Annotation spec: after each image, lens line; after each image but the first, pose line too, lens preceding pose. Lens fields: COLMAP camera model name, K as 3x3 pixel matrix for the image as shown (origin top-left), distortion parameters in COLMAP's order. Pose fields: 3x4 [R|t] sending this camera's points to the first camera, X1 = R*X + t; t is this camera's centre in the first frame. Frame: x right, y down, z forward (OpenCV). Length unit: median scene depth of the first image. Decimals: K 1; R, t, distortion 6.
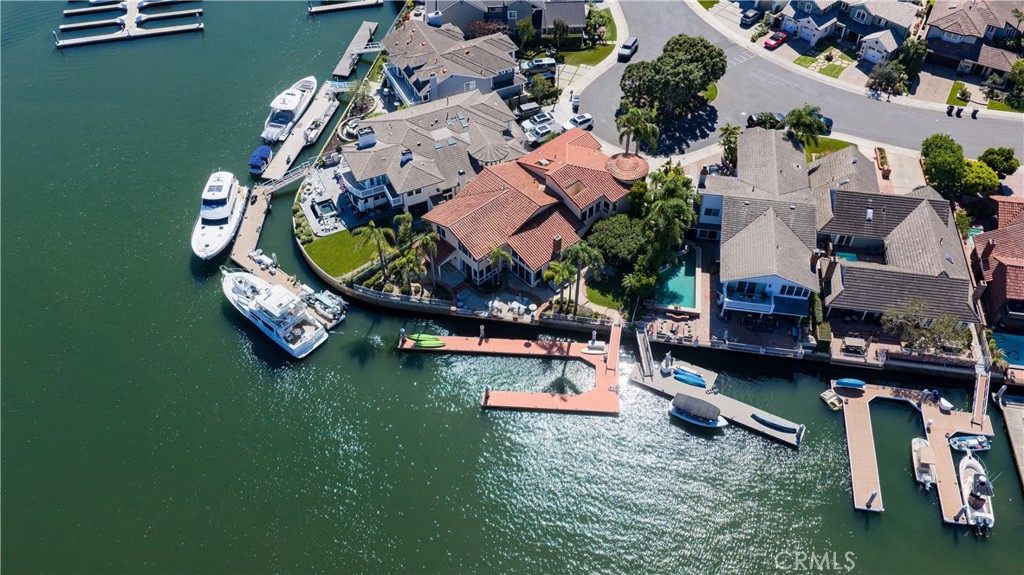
lens RADIAL K [[851.6, 0, 507.9], [0, 851.6, 286.9], [0, 0, 1]] dist [-0.005054, -0.014976]
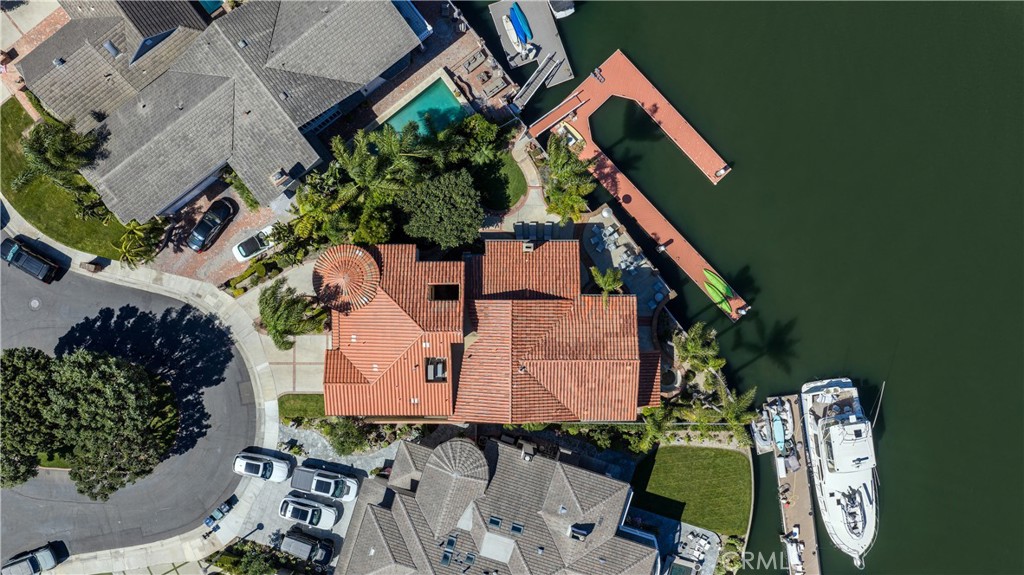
lens RADIAL K [[851.6, 0, 507.9], [0, 851.6, 286.9], [0, 0, 1]] dist [-0.005054, -0.014976]
pose [[-0.737418, -0.675428, 0.003573, 0.046403], [0.493976, -0.535689, 0.684854, -0.566646], [-0.460655, 0.506789, 0.728671, 0.515731]]
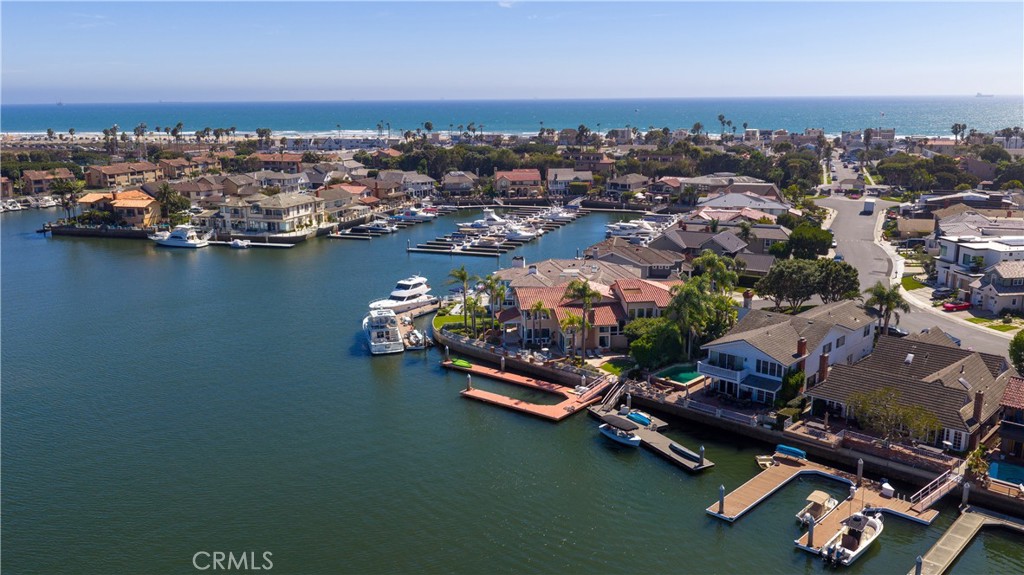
lens RADIAL K [[851.6, 0, 507.9], [0, 851.6, 286.9], [0, 0, 1]] dist [-0.005054, -0.014976]
pose [[0.826899, 0.124943, -0.548294, 0.594526], [-0.407841, 0.804526, -0.431746, 0.461283], [0.387173, 0.580627, 0.716218, 0.117003]]
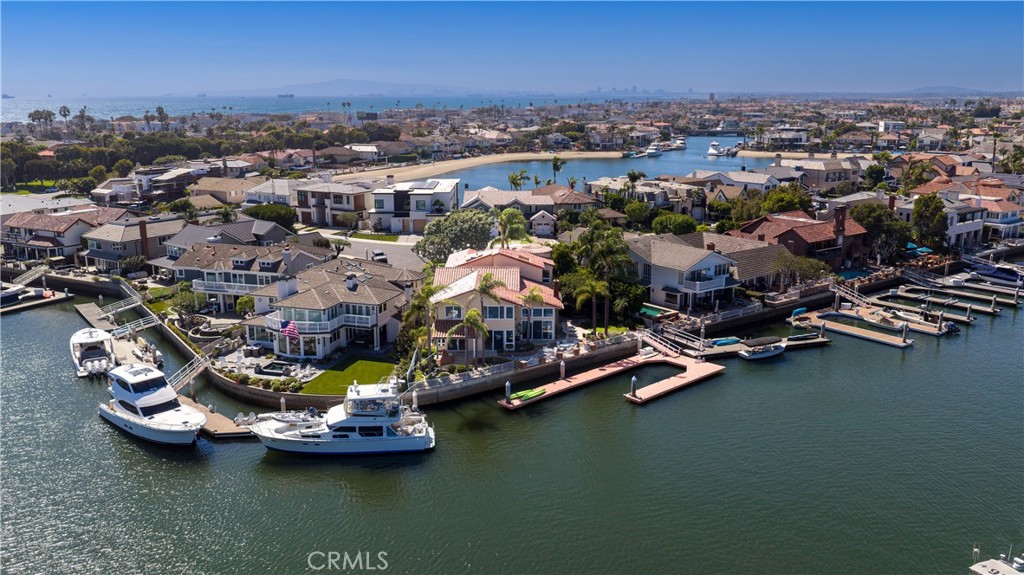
lens RADIAL K [[851.6, 0, 507.9], [0, 851.6, 286.9], [0, 0, 1]] dist [-0.005054, -0.014976]
pose [[0.678270, -0.155675, 0.718133, -0.704250], [0.533382, 0.776519, -0.335443, 0.255073], [-0.505424, 0.610560, 0.609724, 0.422576]]
